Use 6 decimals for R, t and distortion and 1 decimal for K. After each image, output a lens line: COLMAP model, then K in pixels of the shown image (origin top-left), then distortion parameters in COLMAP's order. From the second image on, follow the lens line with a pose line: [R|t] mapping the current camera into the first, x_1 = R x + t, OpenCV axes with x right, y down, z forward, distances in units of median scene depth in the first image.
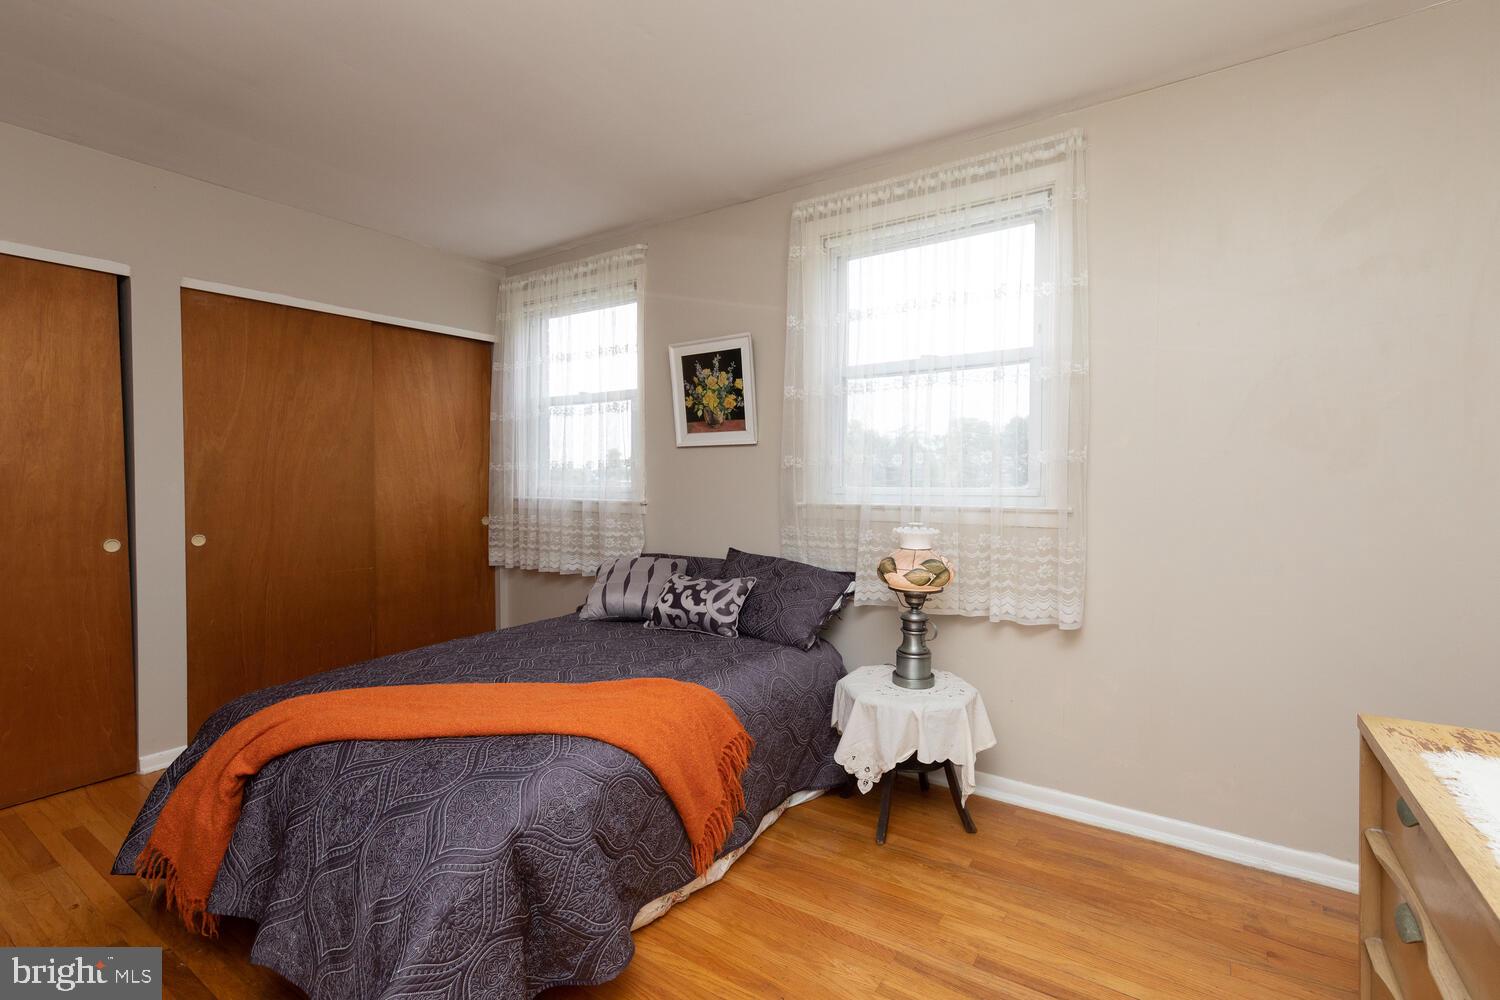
lens RADIAL K [[671.5, 0, 750.0], [0, 671.5, 500.0], [0, 0, 1]] dist [-0.004278, -0.000088]
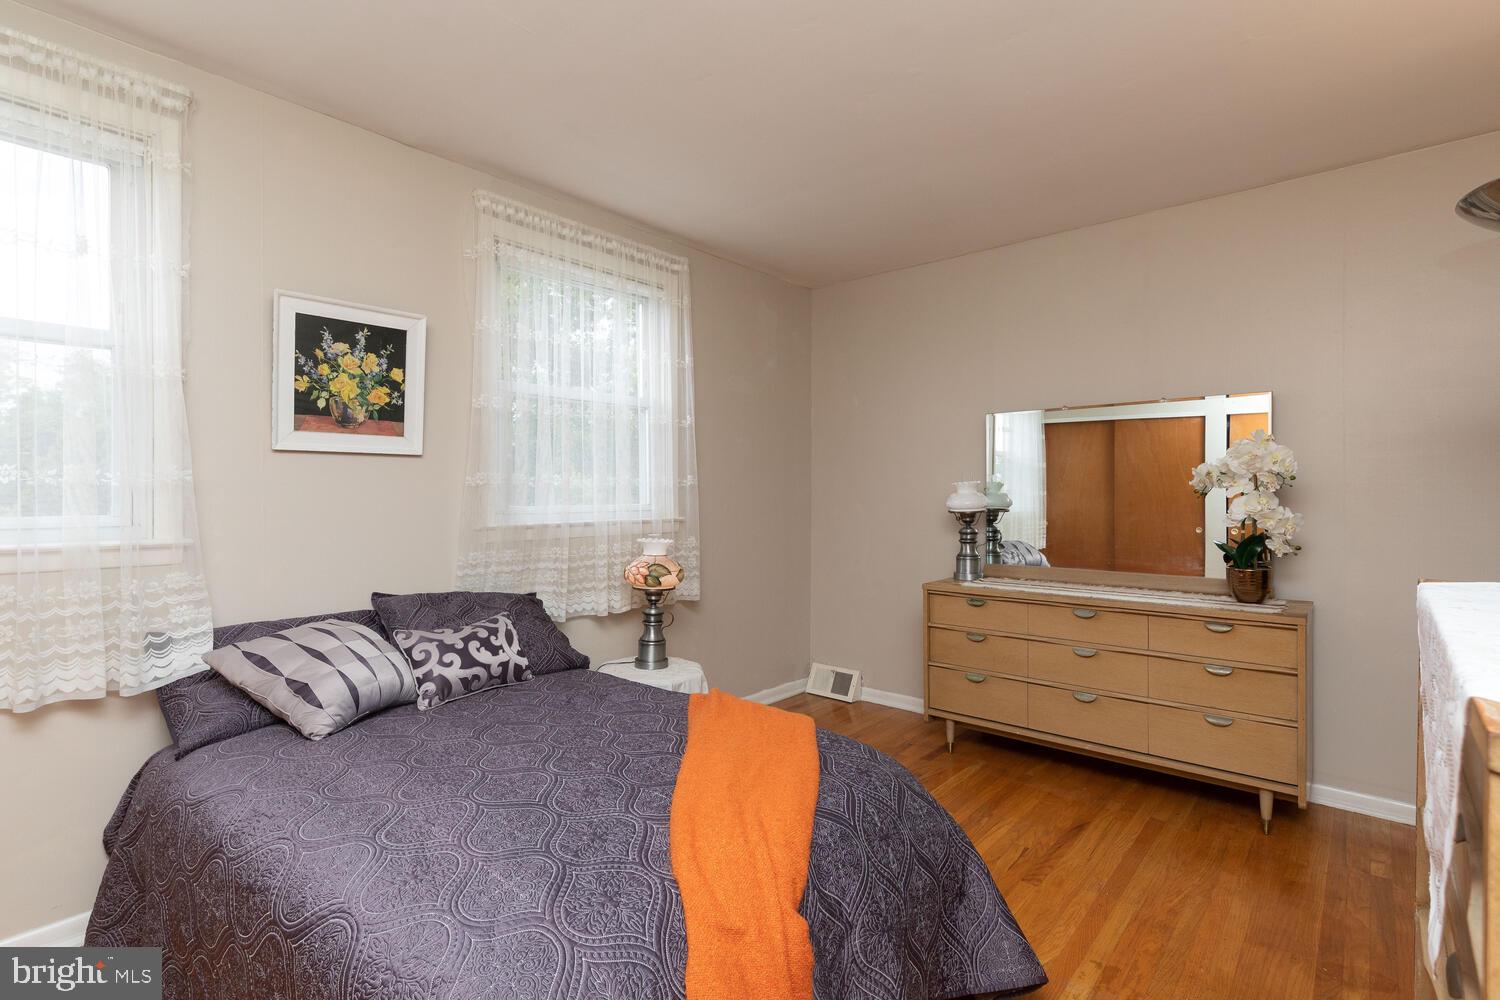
lens RADIAL K [[705.2, 0, 750.0], [0, 705.2, 500.0], [0, 0, 1]] dist [0.001713, 0.000228]
pose [[0.135105, -0.003975, 0.990823, -0.748249], [0.042011, 0.999116, -0.001720, -0.012457], [-0.989940, 0.041857, 0.135152, 0.493022]]
